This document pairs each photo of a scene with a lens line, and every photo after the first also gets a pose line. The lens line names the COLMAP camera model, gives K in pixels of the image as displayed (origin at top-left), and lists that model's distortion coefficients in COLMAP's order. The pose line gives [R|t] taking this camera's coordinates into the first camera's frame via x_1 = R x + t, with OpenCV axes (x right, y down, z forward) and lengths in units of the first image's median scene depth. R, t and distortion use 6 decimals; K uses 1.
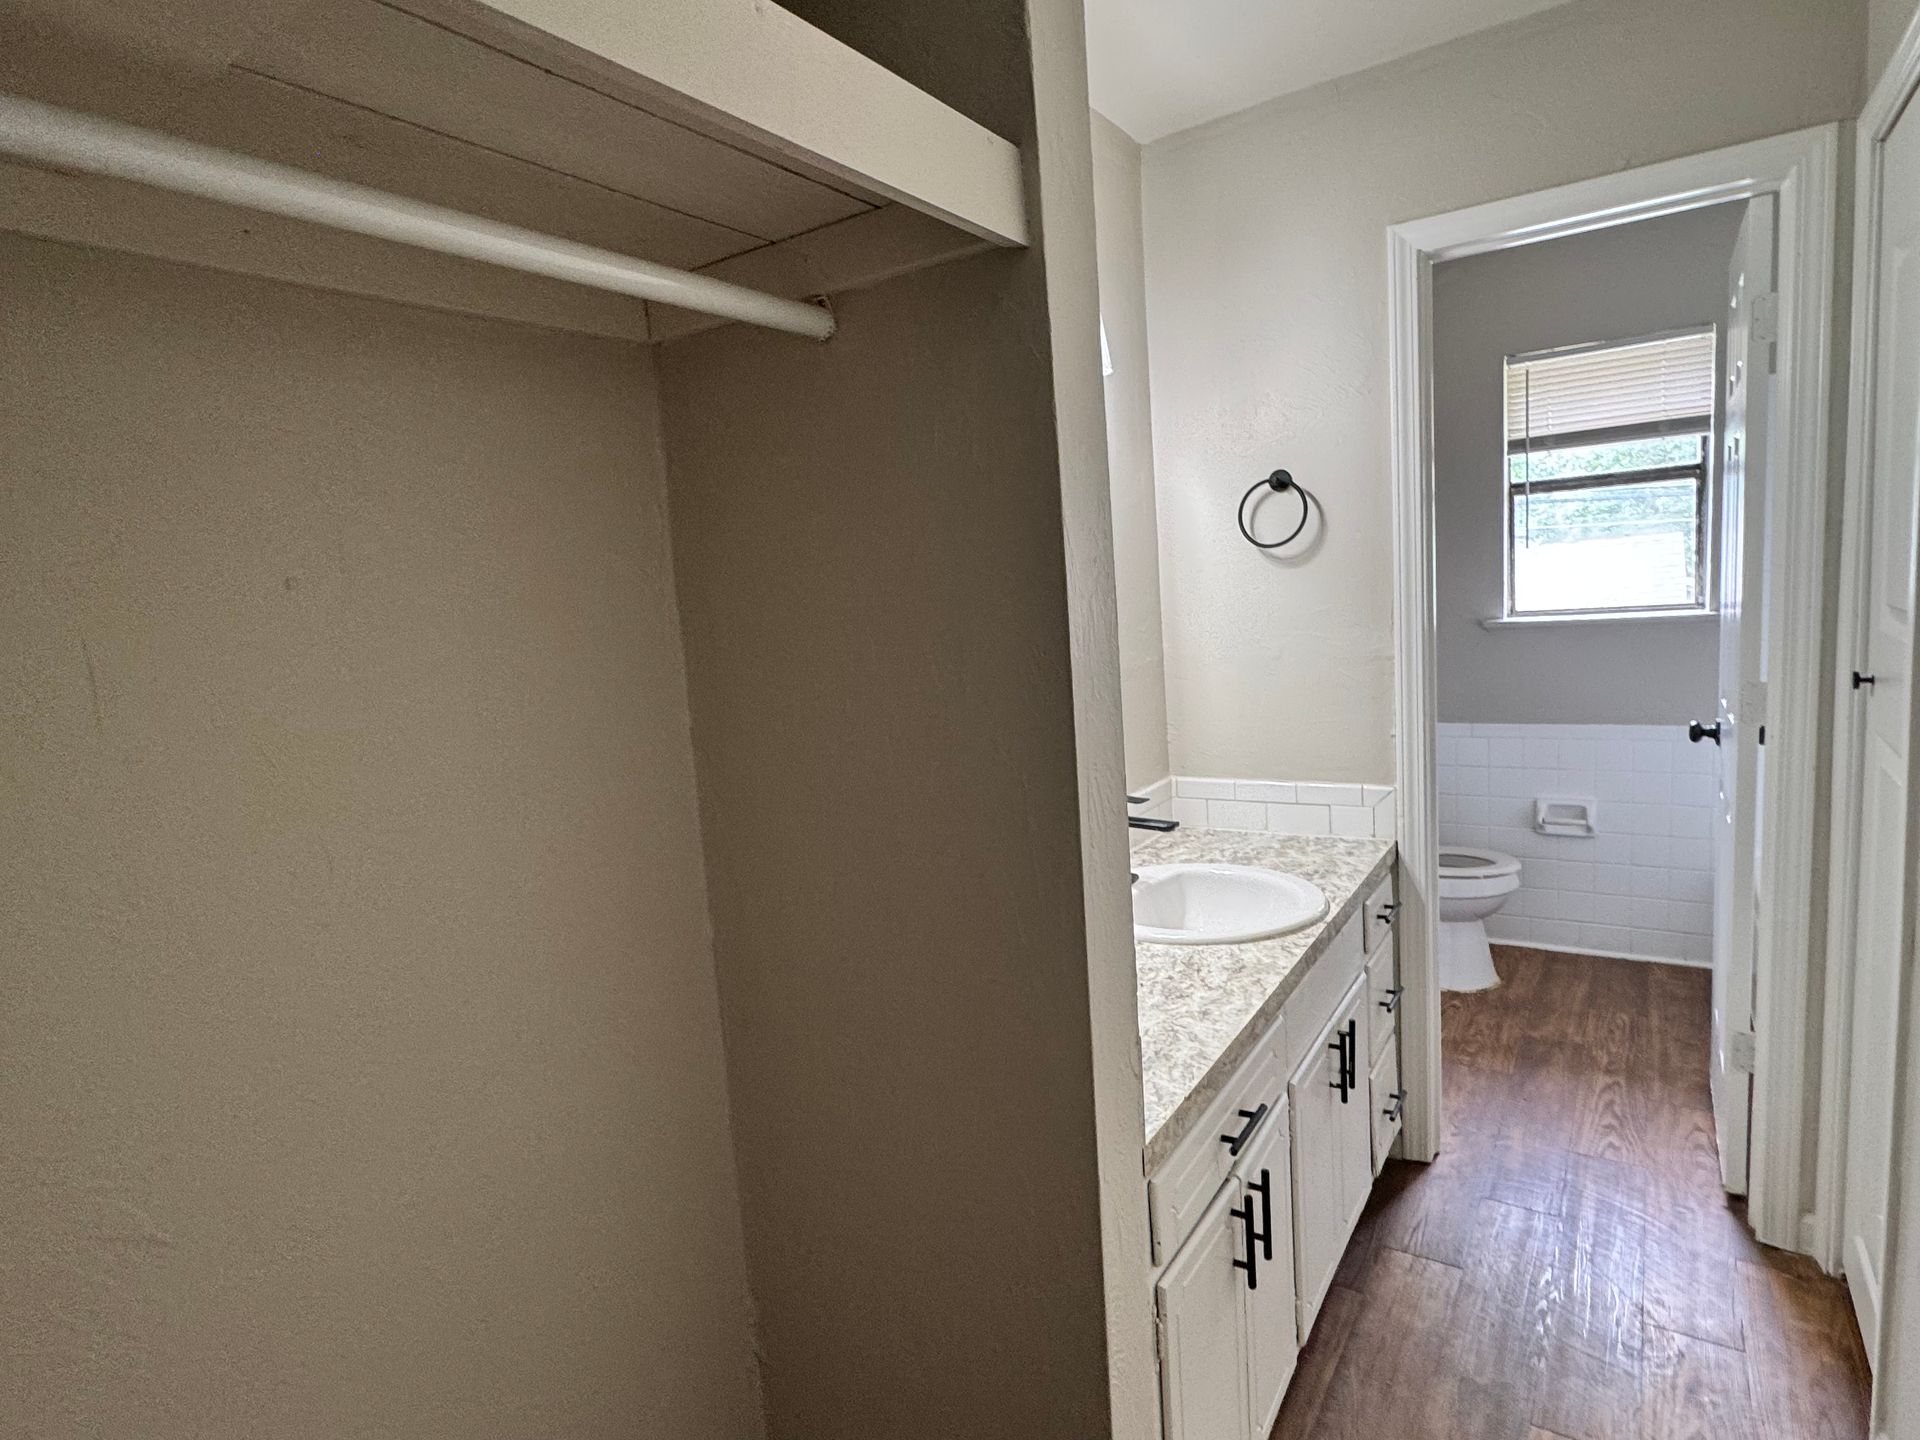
lens RADIAL K [[1026.9, 0, 958.9], [0, 1026.9, 718.6], [0, 0, 1]] dist [-0.002530, -0.000062]
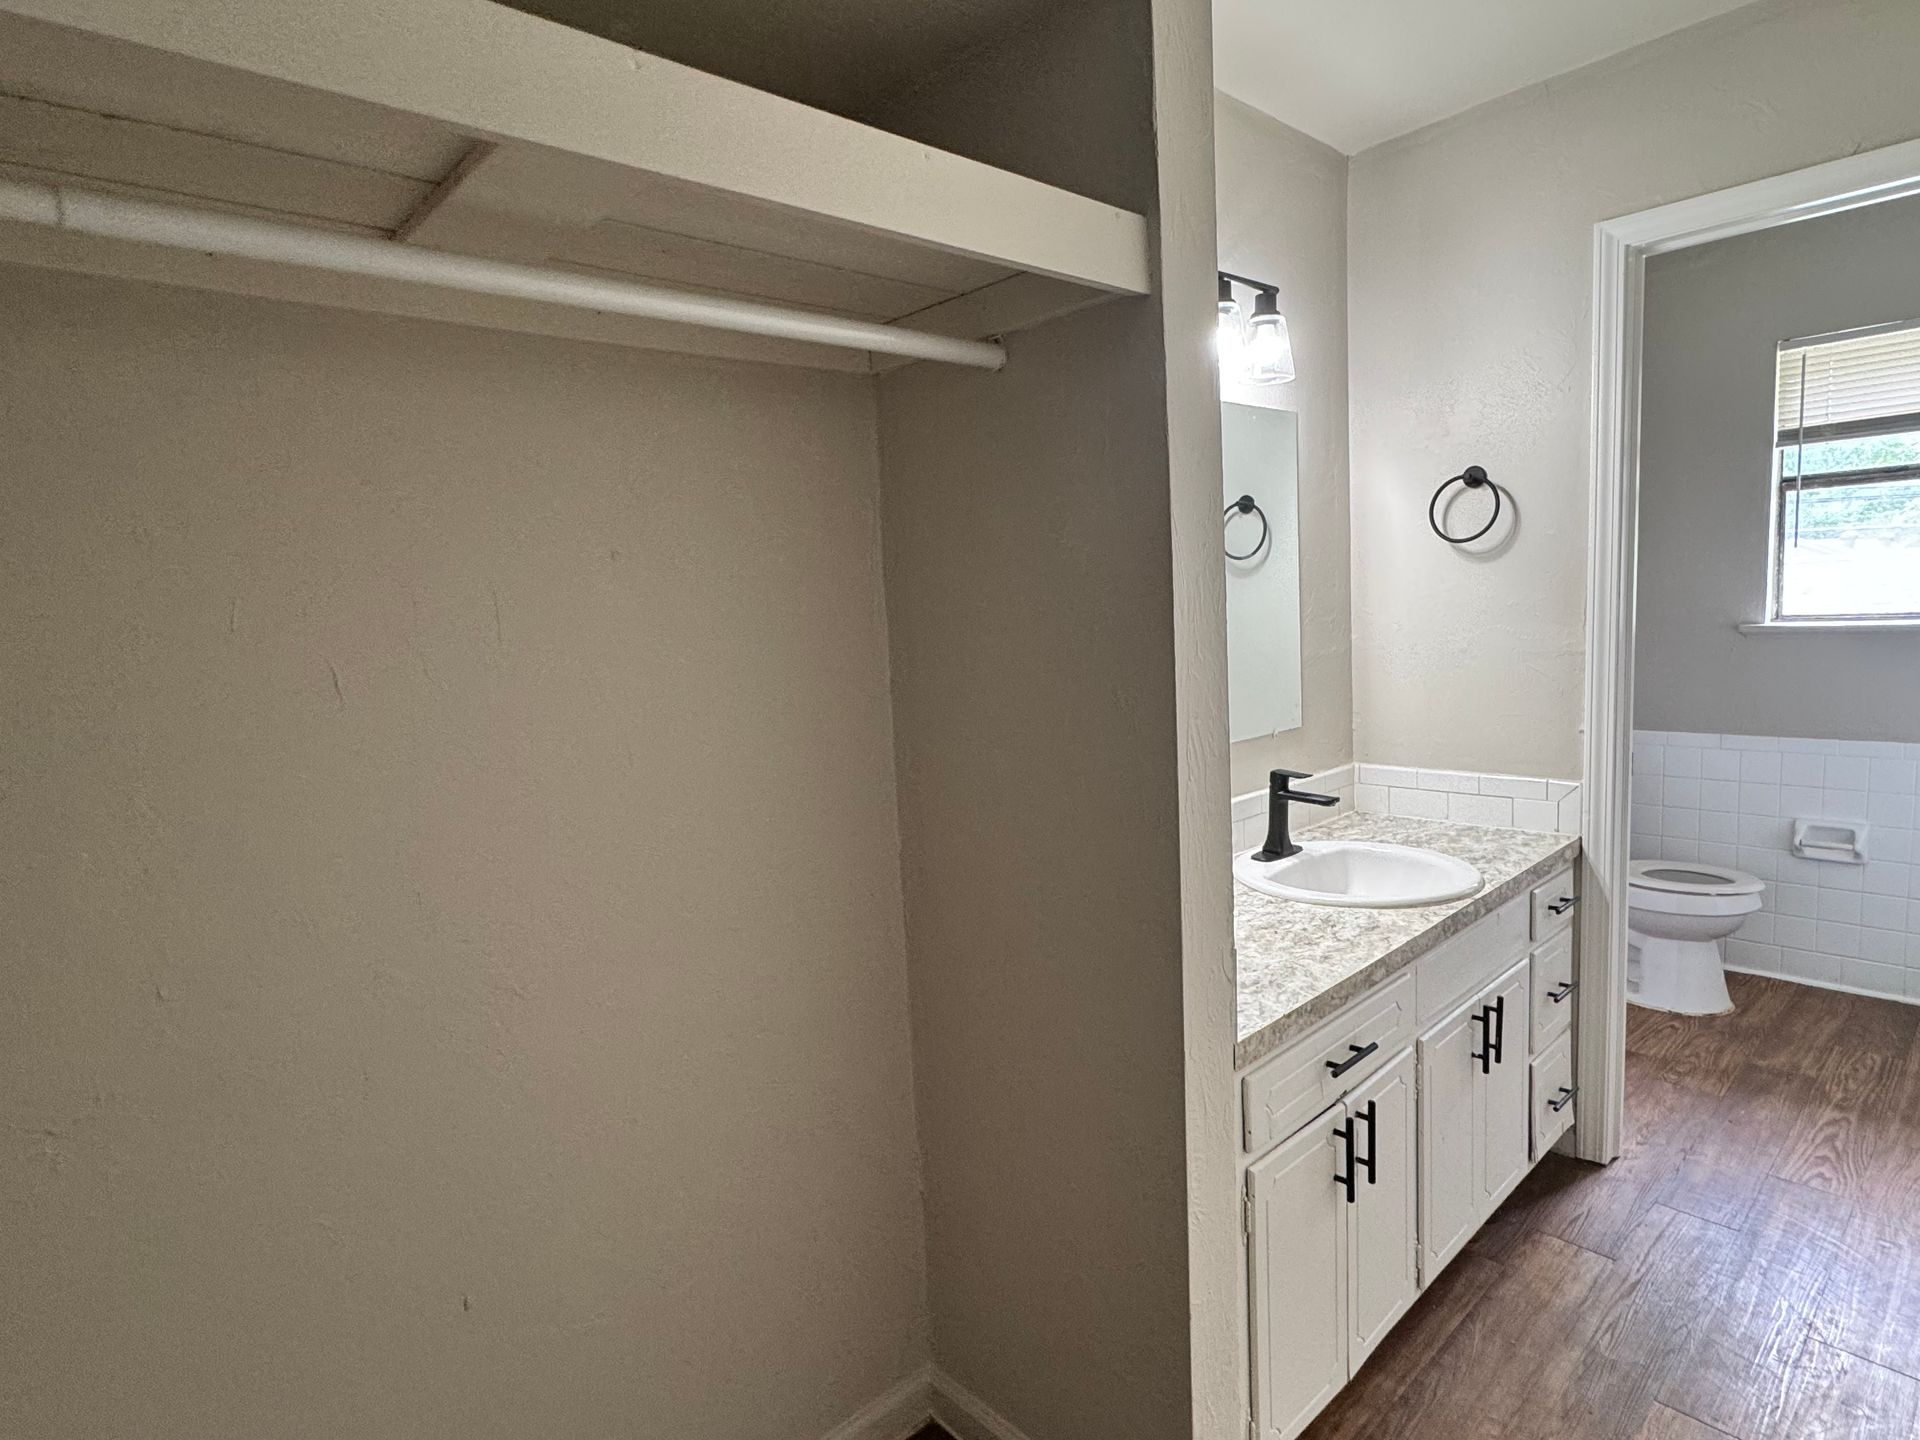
lens RADIAL K [[1026.9, 0, 958.9], [0, 1026.9, 718.6], [0, 0, 1]] dist [-0.002530, -0.000062]
pose [[0.971275, 0.047698, -0.233131, 0.069381], [-0.047121, 0.998857, 0.008044, 0.026384], [0.233249, 0.003172, 0.972412, -0.121116]]
